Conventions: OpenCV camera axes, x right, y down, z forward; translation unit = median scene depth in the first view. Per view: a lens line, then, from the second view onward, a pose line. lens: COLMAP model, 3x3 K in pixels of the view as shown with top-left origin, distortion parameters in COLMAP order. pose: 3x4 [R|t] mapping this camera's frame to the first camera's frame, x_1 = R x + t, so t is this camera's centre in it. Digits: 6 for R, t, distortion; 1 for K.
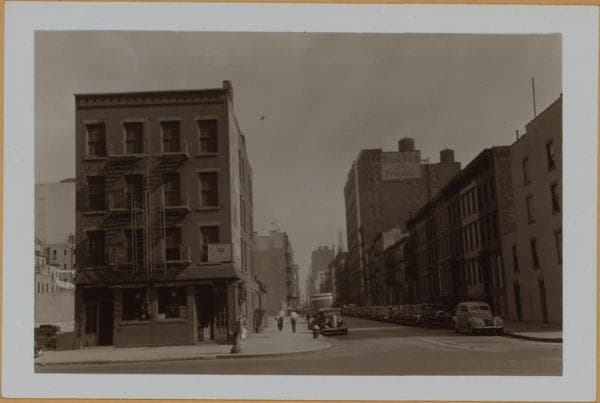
lens RADIAL K [[656.4, 0, 300.5], [0, 656.4, 225.3], [0, 0, 1]] dist [0.027736, 0.011710]
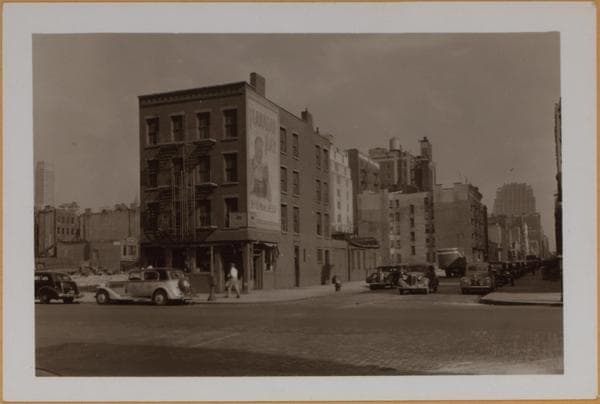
lens RADIAL K [[656.4, 0, 300.5], [0, 656.4, 225.8], [0, 0, 1]] dist [0.027736, 0.011710]
pose [[0.930269, -0.002111, -0.366872, 0.423243], [0.031421, 0.996768, 0.073940, -0.032775], [0.365530, -0.080312, 0.927328, -0.090974]]
